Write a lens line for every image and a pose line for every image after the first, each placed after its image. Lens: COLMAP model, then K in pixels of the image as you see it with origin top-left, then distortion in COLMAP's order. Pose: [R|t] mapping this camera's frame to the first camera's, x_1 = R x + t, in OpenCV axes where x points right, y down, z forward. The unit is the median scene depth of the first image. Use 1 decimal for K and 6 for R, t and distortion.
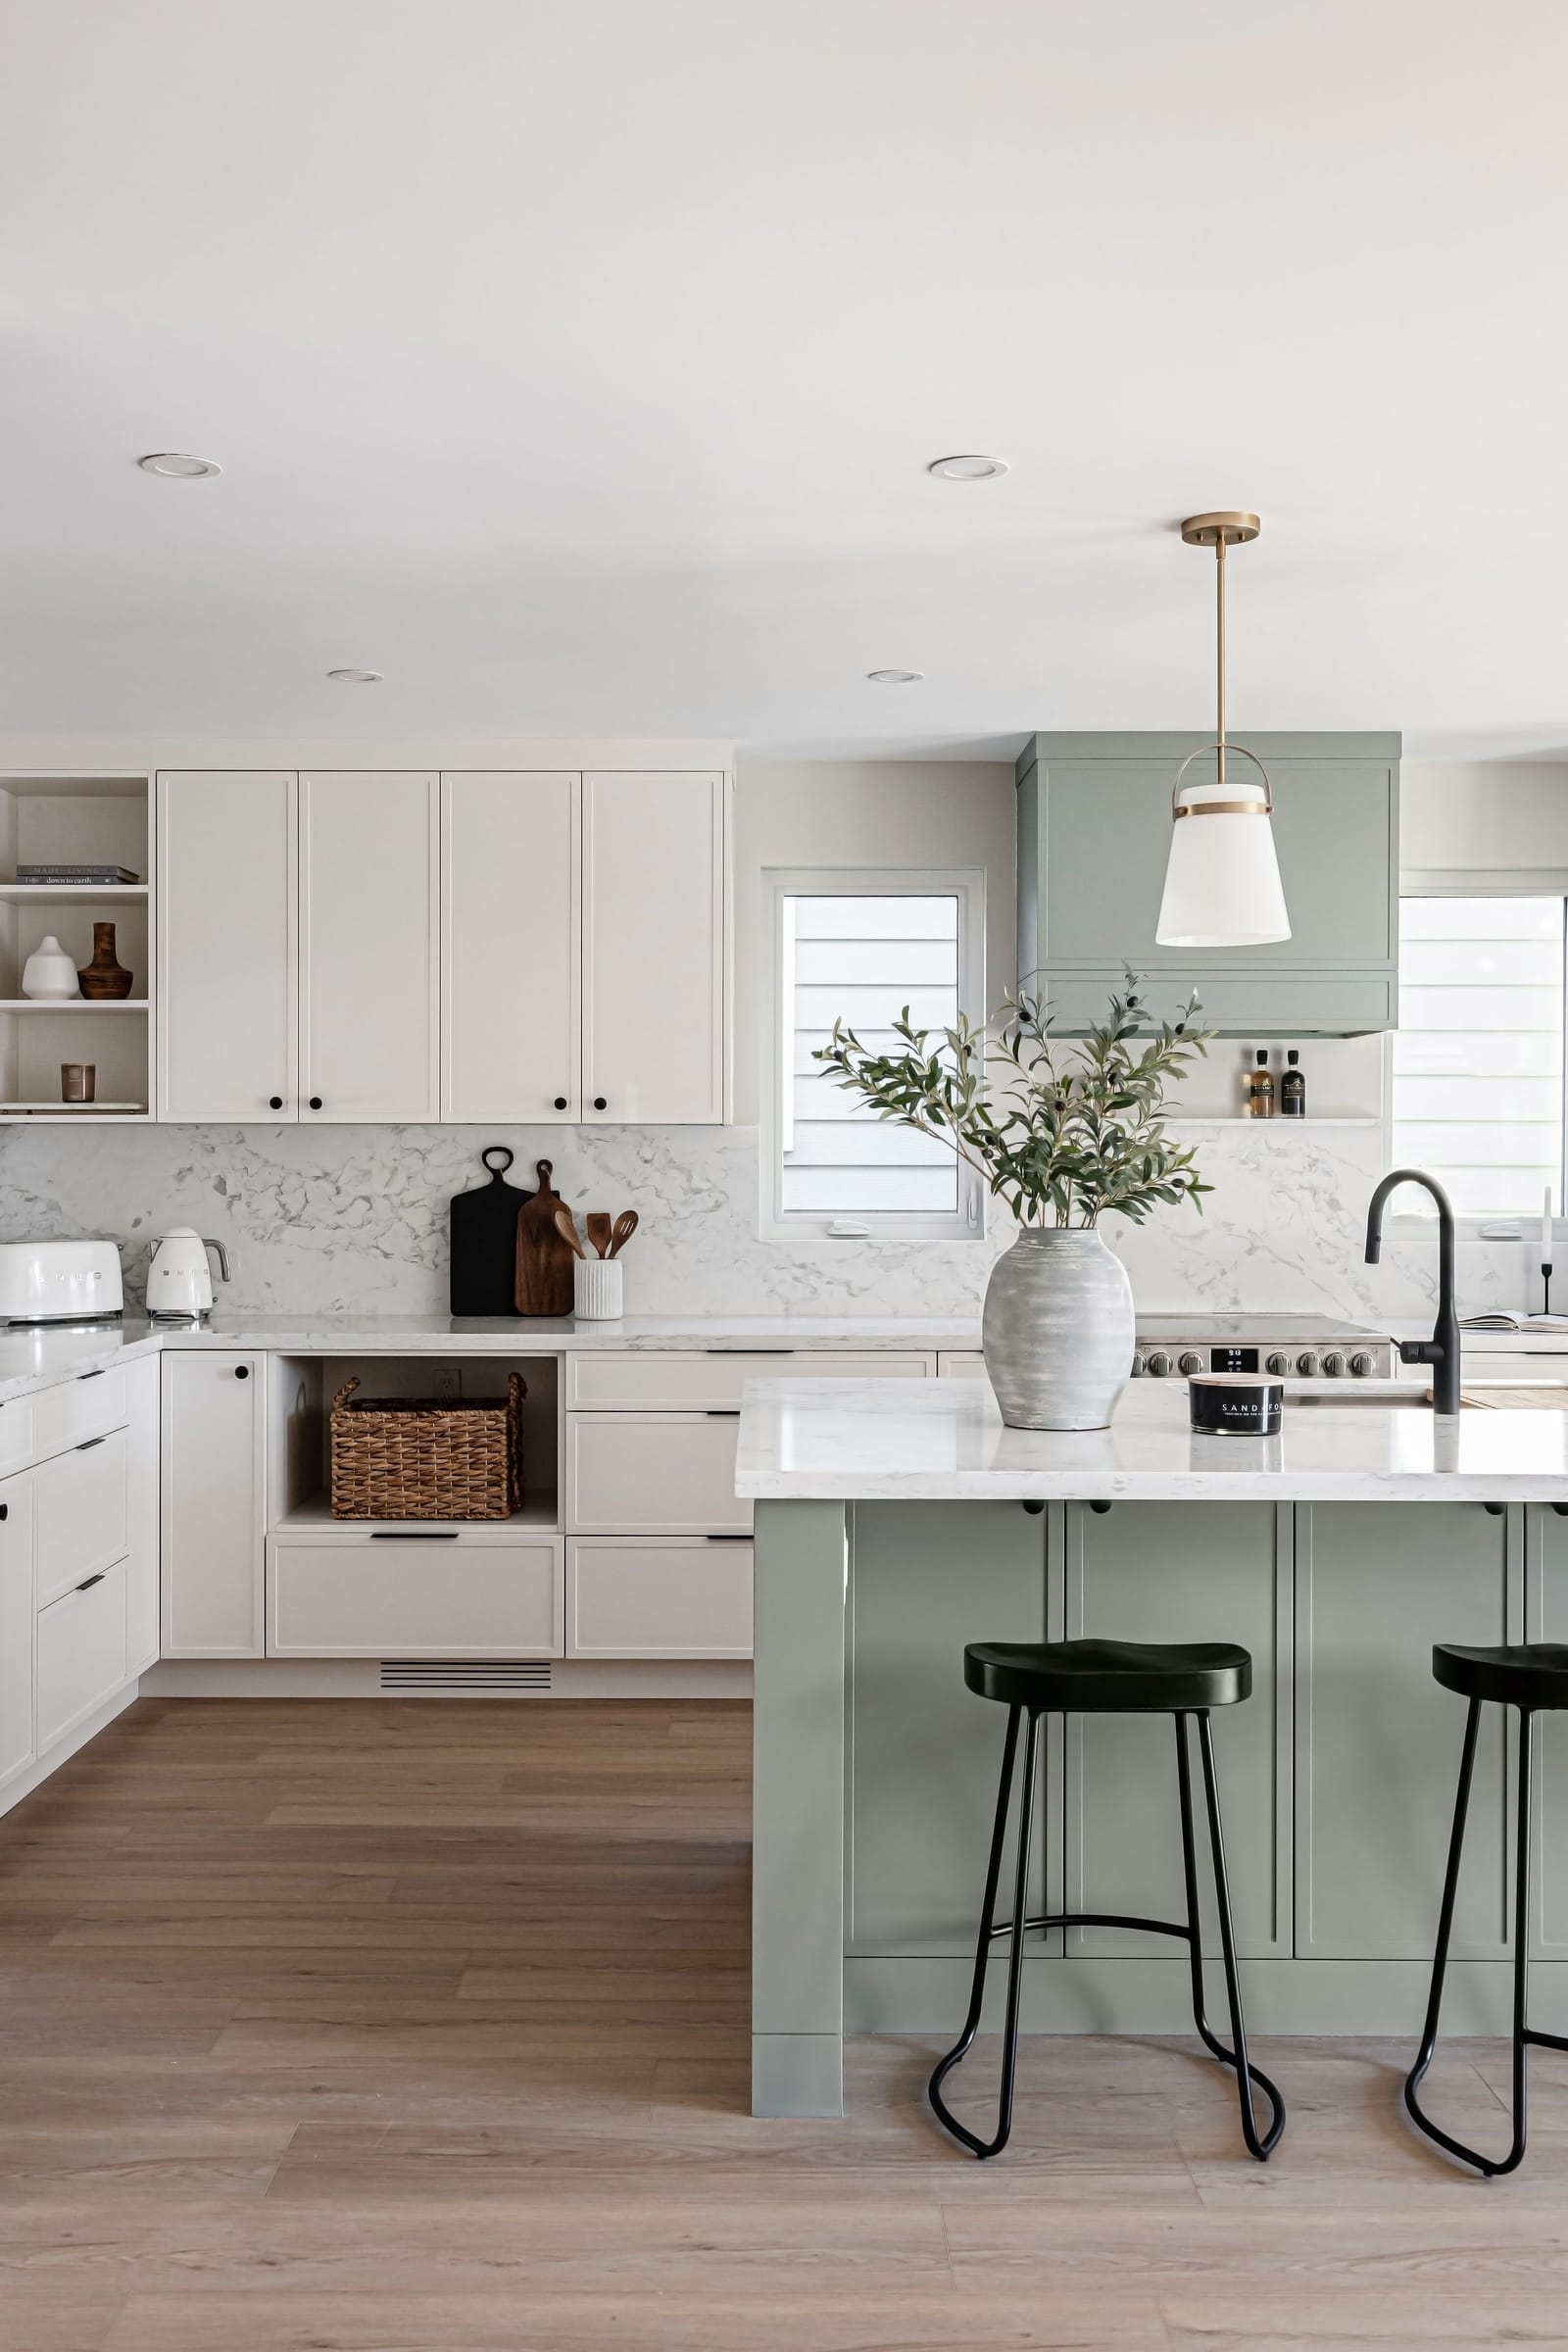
lens RADIAL K [[1890.7, 0, 784.8], [0, 1890.7, 1177.5], [0, 0, 1]] dist [-0.003848, -0.002761]
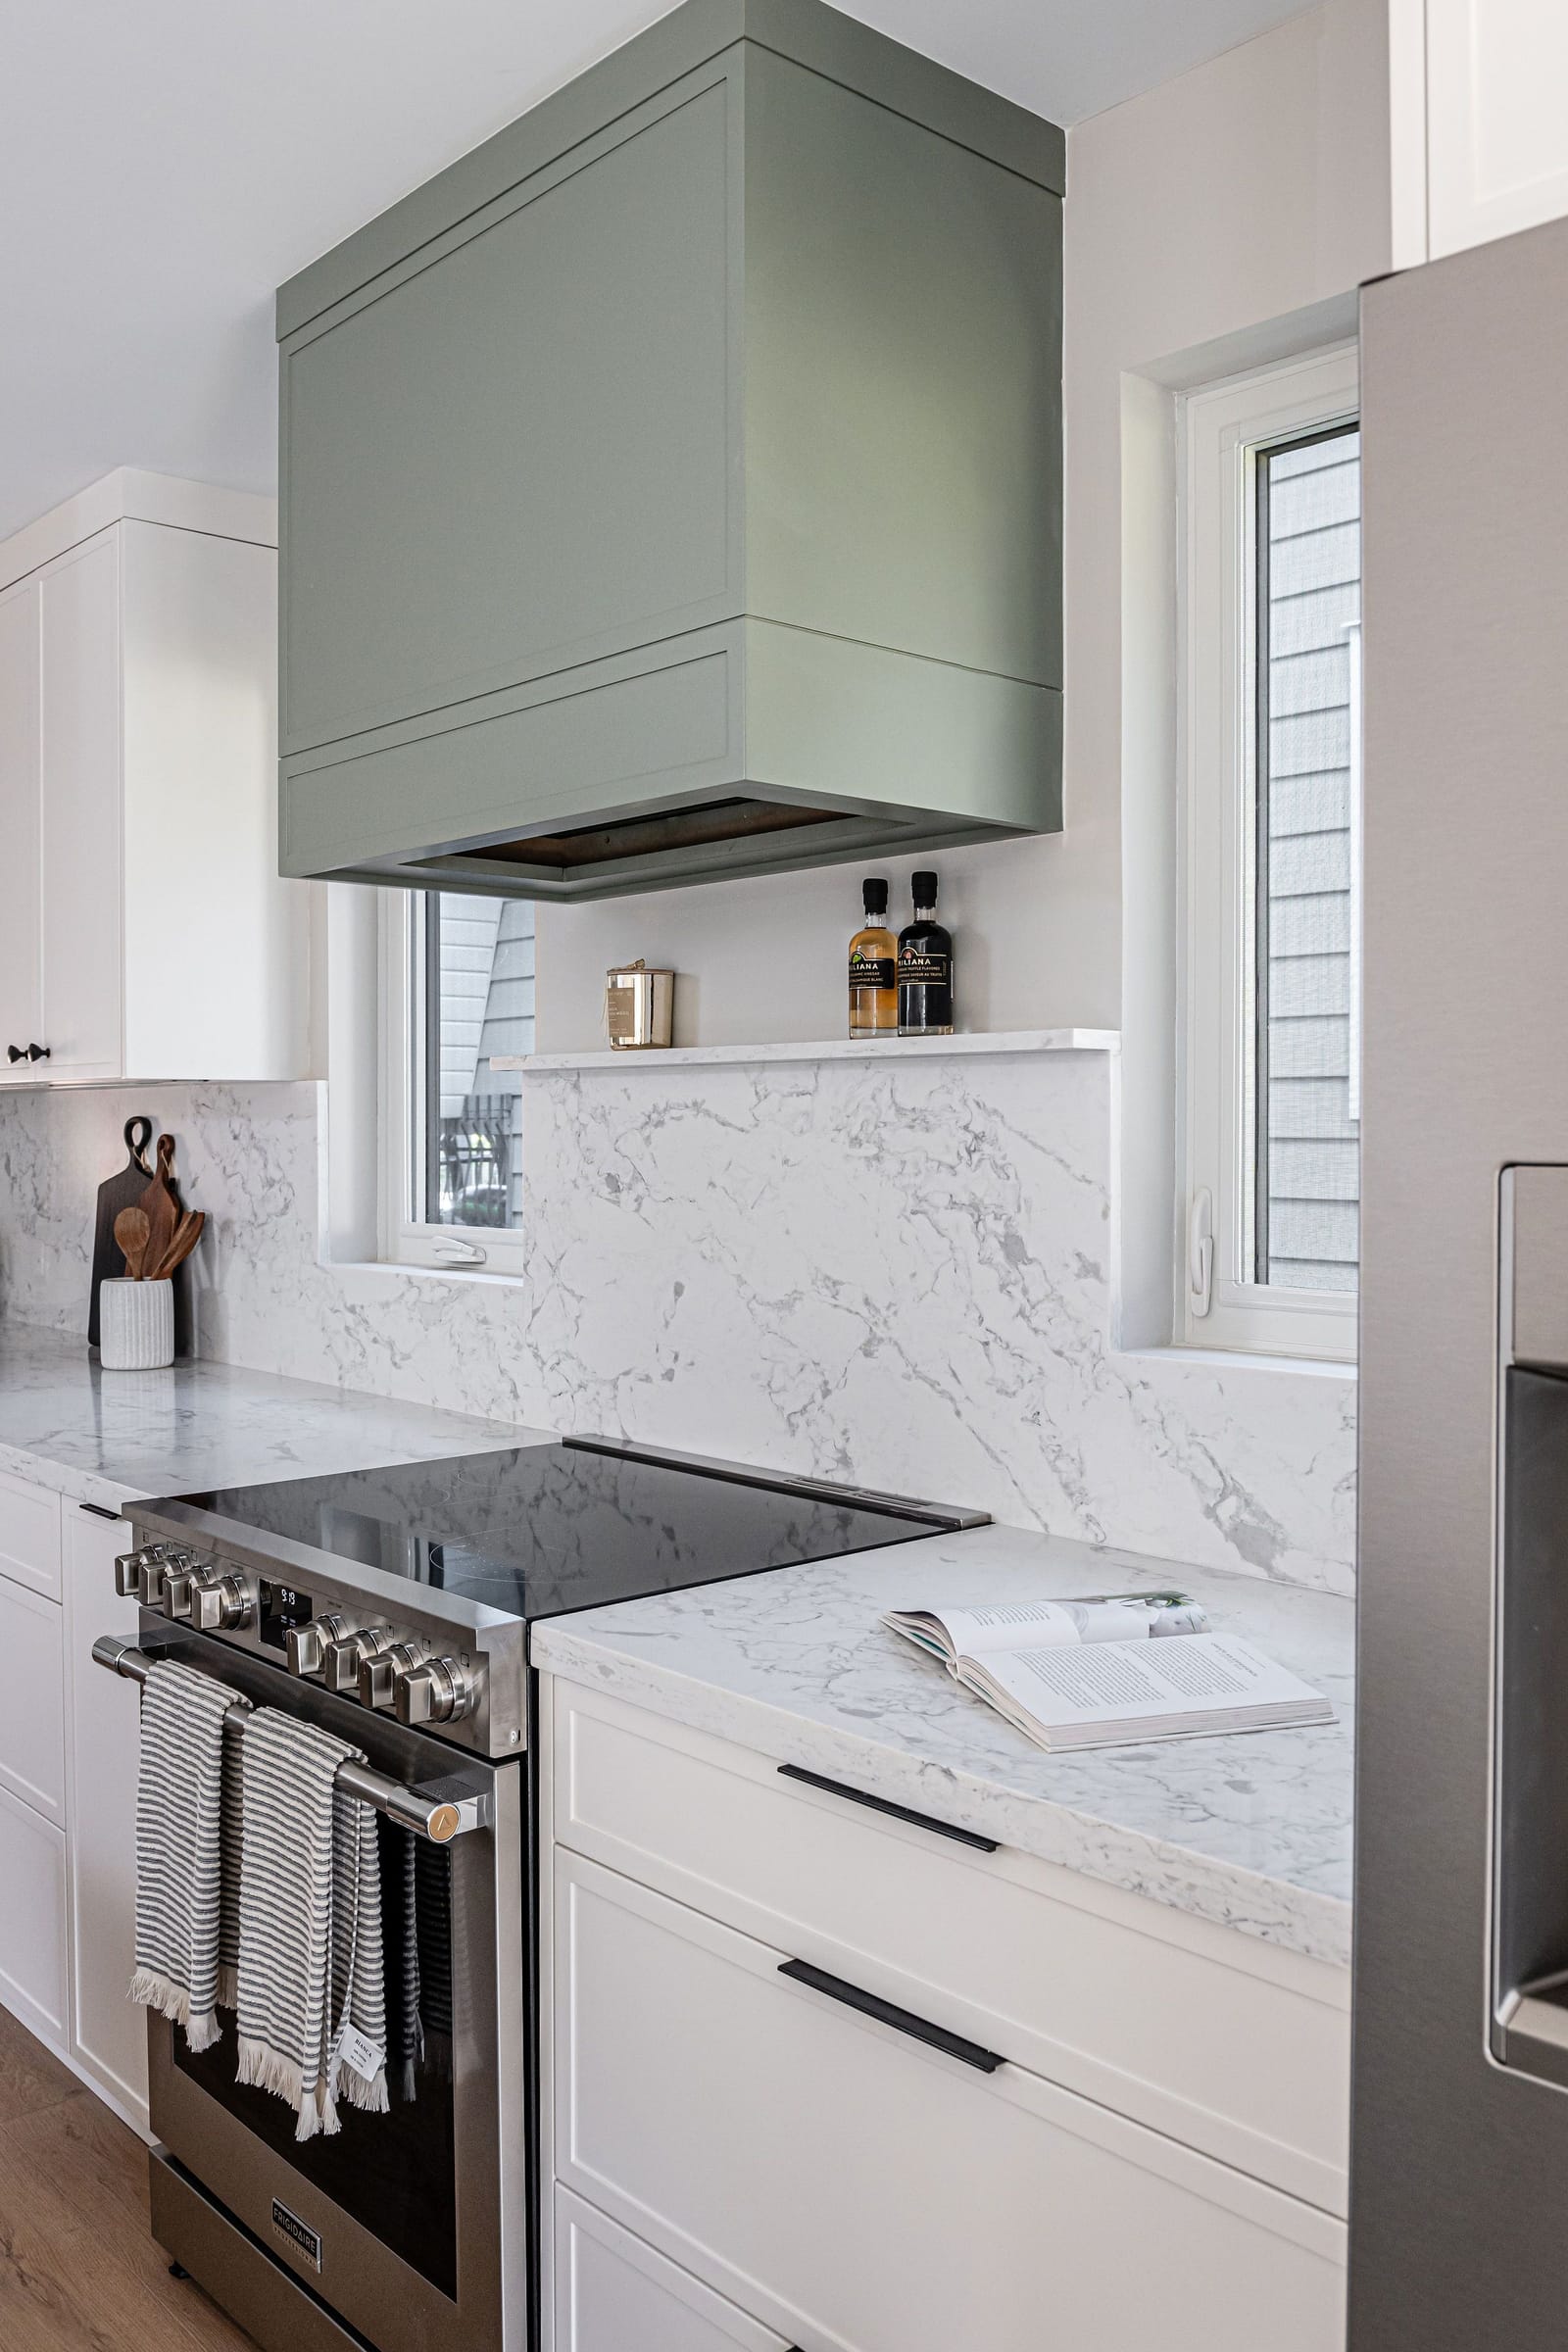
lens RADIAL K [[1890.7, 0, 783.7], [0, 1890.7, 1171.0], [0, 0, 1]] dist [-0.003848, -0.002761]
pose [[0.675000, 0.015385, -0.737658, 0.551897], [-0.000129, 0.999785, 0.020734, -0.010333], [0.737818, -0.013900, 0.674856, 0.693888]]
